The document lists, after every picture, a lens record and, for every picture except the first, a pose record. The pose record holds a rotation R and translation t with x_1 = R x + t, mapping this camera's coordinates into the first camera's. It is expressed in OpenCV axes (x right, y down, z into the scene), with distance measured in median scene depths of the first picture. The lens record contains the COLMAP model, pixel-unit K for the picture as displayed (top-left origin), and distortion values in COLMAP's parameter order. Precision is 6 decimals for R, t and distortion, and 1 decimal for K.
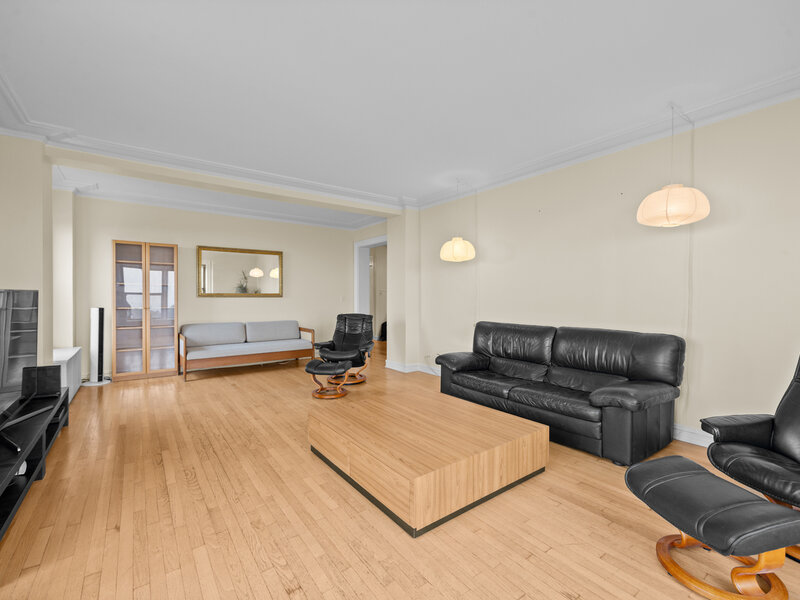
lens RADIAL K [[356.4, 0, 400.8], [0, 356.4, 300.0], [0, 0, 1]] dist [-0.002269, -0.000004]
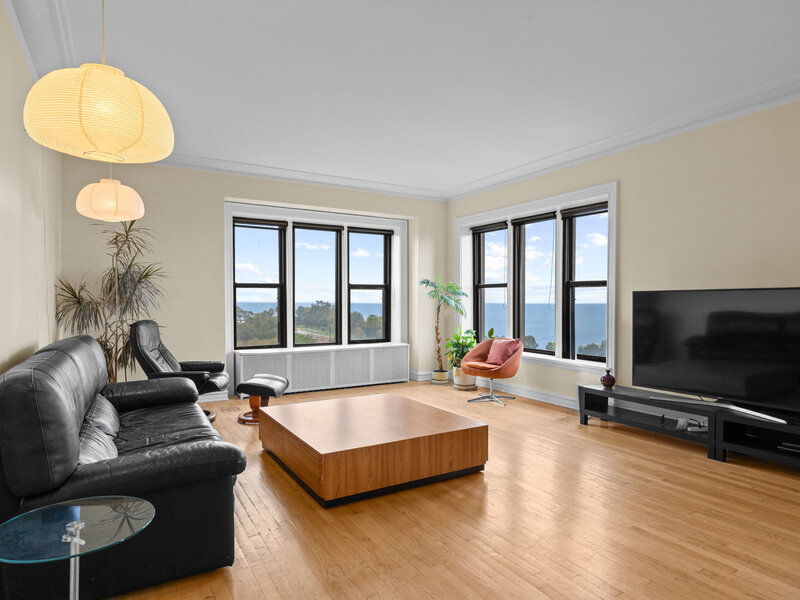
lens RADIAL K [[483.8, 0, 404.2], [0, 483.8, 300.1], [0, 0, 1]] dist [-0.005833, -0.000981]
pose [[-0.993641, -0.003176, 0.112549, -0.135051], [-0.002310, 0.999967, 0.007825, -0.001306], [-0.112570, 0.007515, -0.993615, 1.606657]]
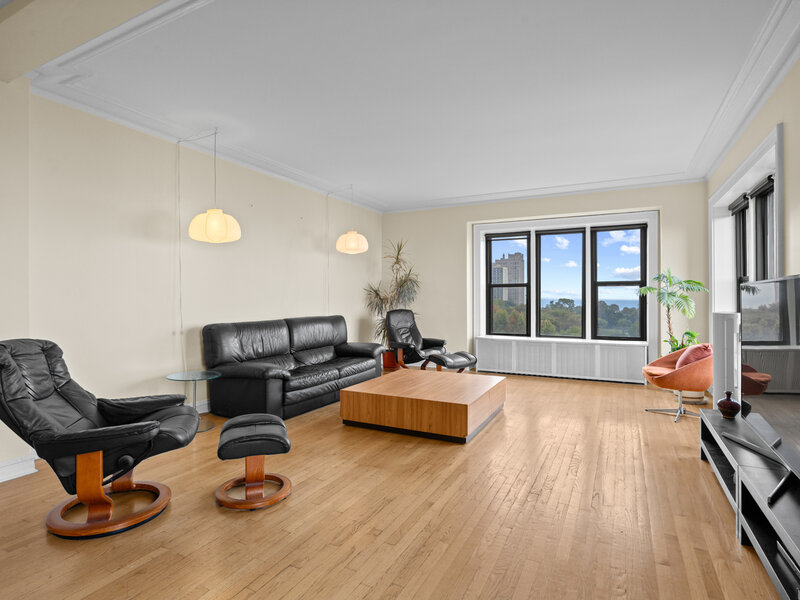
lens RADIAL K [[430.9, 0, 393.8], [0, 430.9, 298.3], [0, 0, 1]] dist [-0.001038, 0.000371]
pose [[-0.431766, -0.005456, 0.901969, -0.929463], [0.006369, 0.999938, 0.009097, -0.002213], [-0.901963, 0.009672, -0.431705, 1.252832]]
